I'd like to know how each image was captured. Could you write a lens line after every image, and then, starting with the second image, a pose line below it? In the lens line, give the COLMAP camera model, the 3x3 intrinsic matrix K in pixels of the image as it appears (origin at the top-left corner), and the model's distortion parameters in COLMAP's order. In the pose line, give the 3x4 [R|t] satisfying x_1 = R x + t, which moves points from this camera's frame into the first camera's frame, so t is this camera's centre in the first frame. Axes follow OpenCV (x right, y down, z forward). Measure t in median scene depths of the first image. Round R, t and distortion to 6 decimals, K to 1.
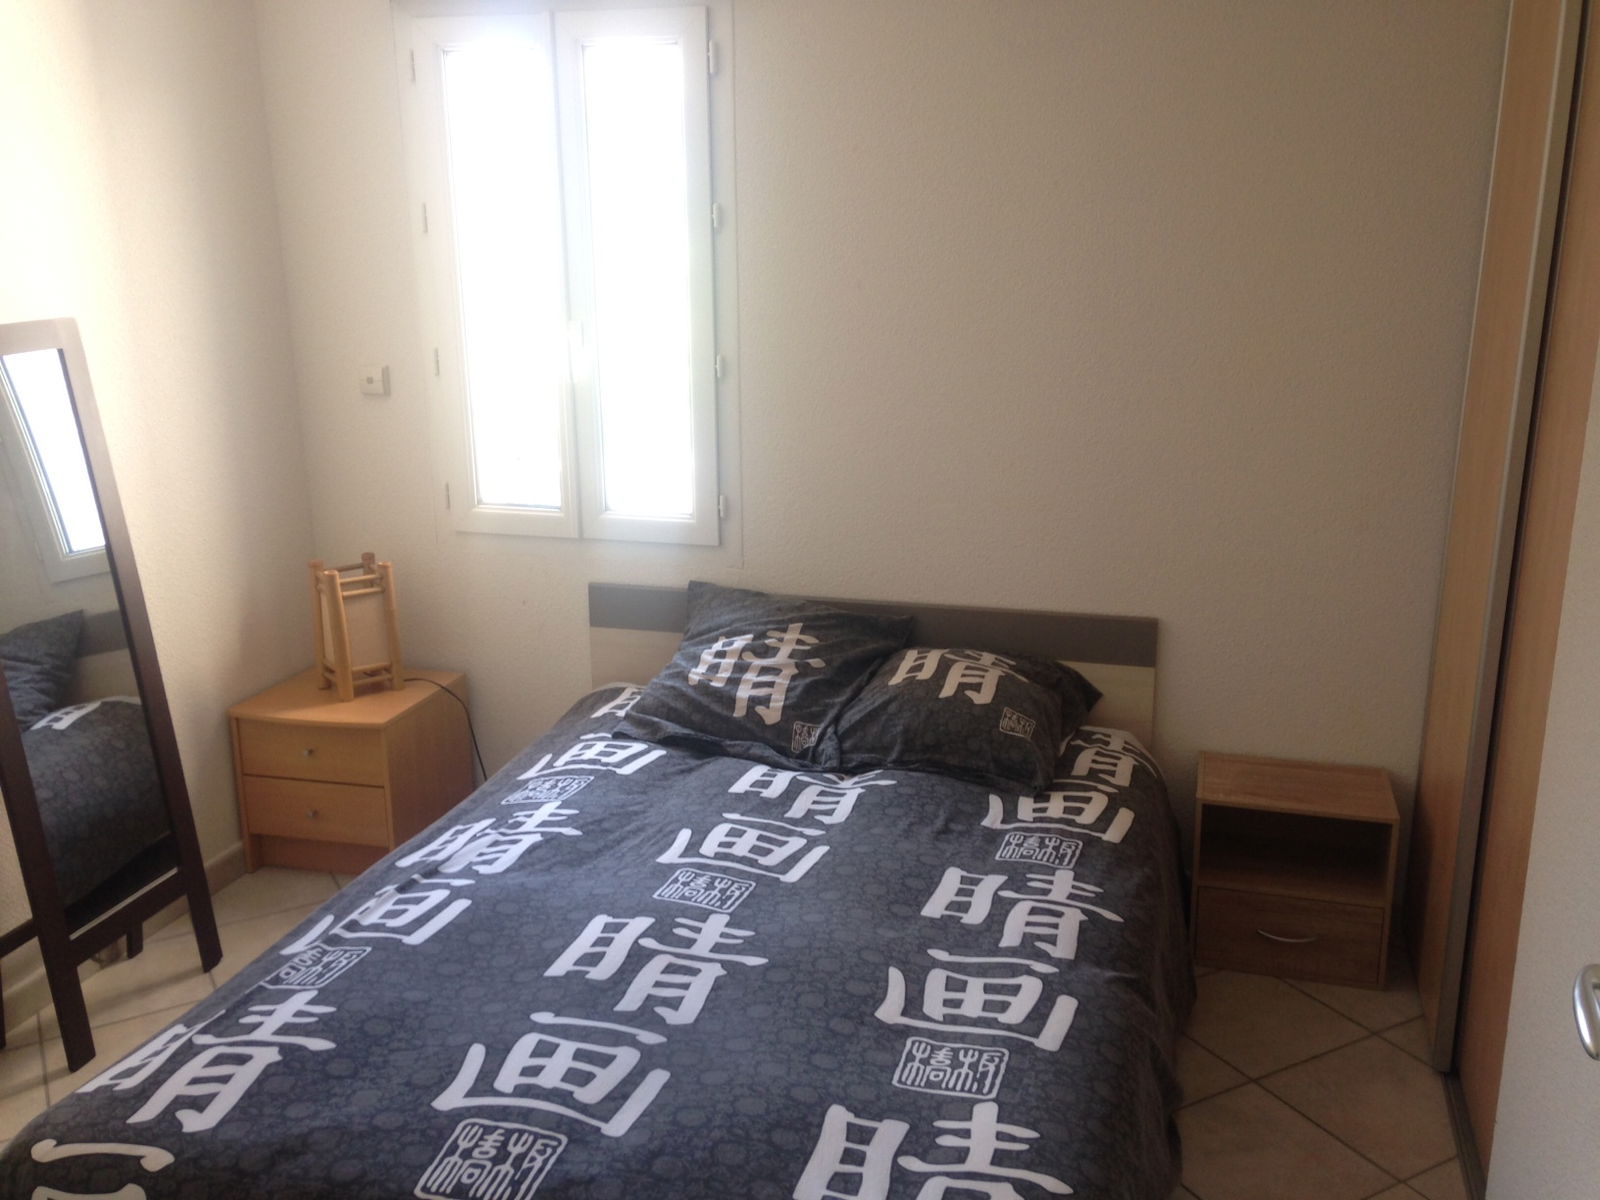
lens RADIAL K [[1439.7, 0, 795.3], [0, 1439.7, 597.6], [0, 0, 1]] dist [0.170458, -0.220137]
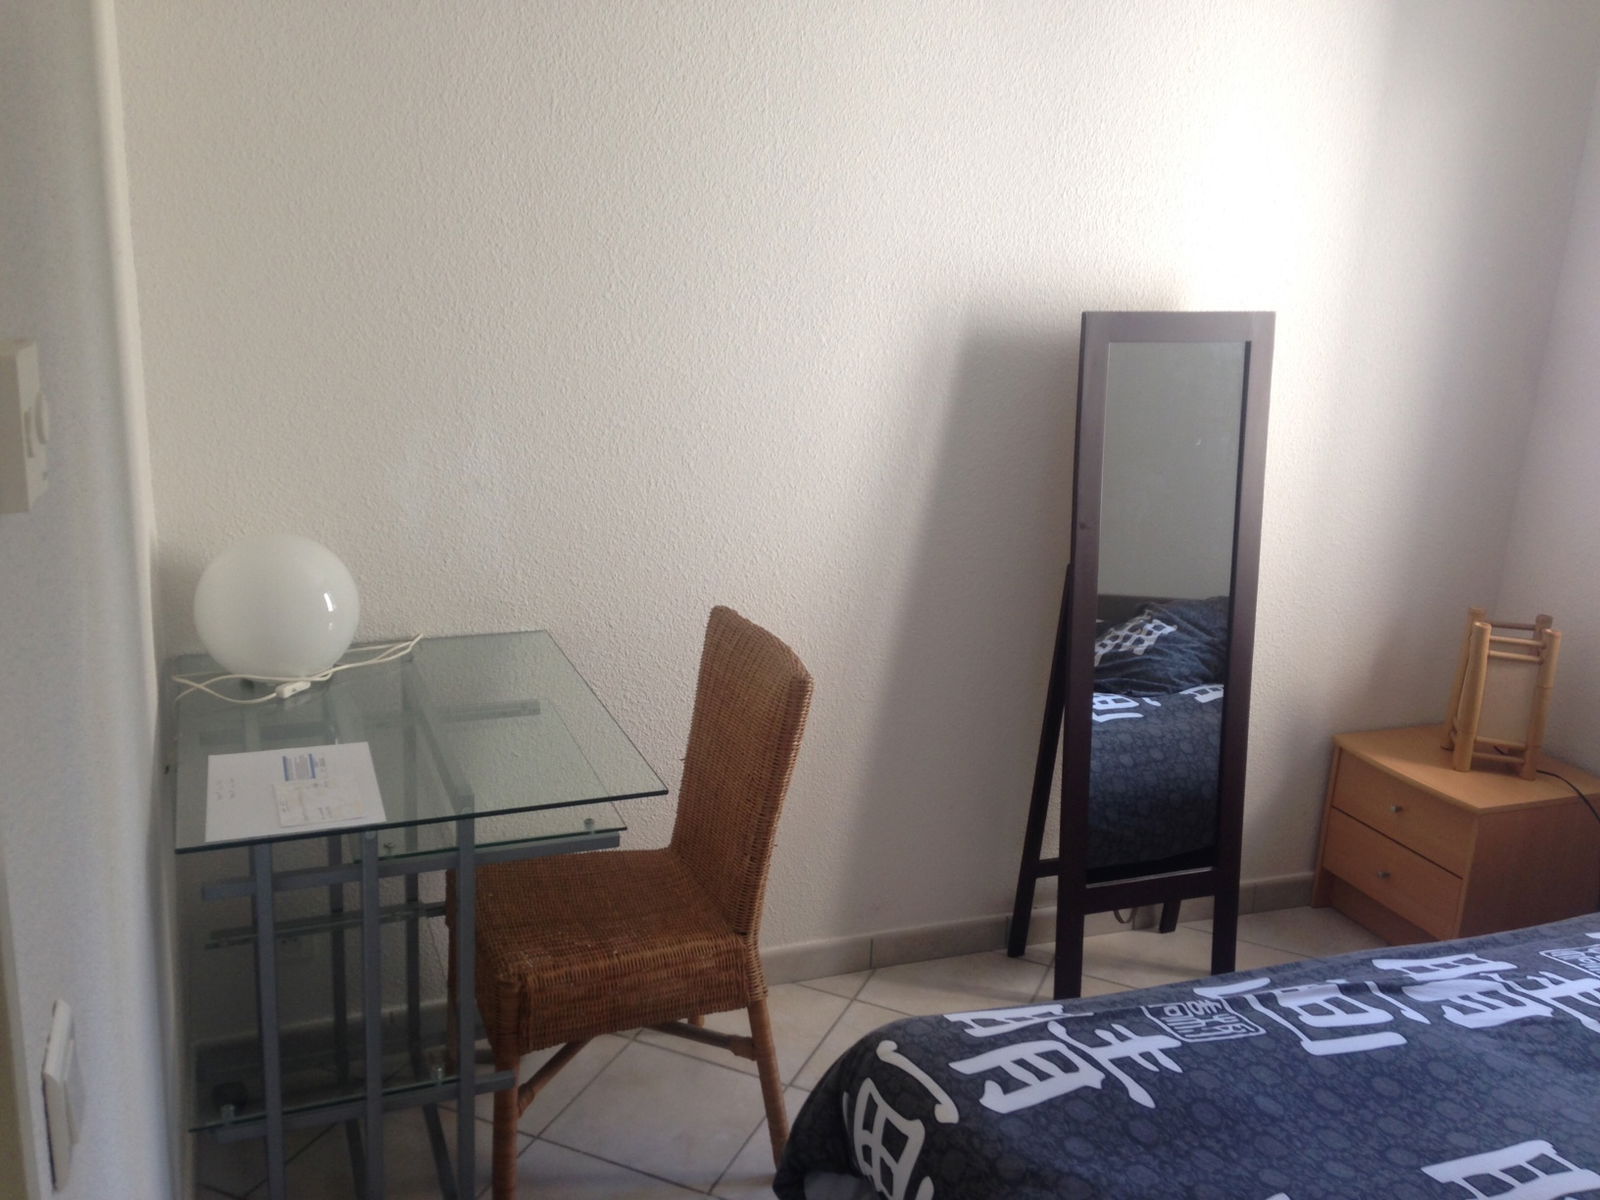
lens RADIAL K [[1439.7, 0, 795.3], [0, 1439.7, 597.6], [0, 0, 1]] dist [0.170458, -0.220137]
pose [[0.607984, 0.253894, -0.752259, 0.127805], [-0.259002, 0.959082, 0.114370, -0.037494], [0.750515, 0.125302, 0.648866, 0.153898]]
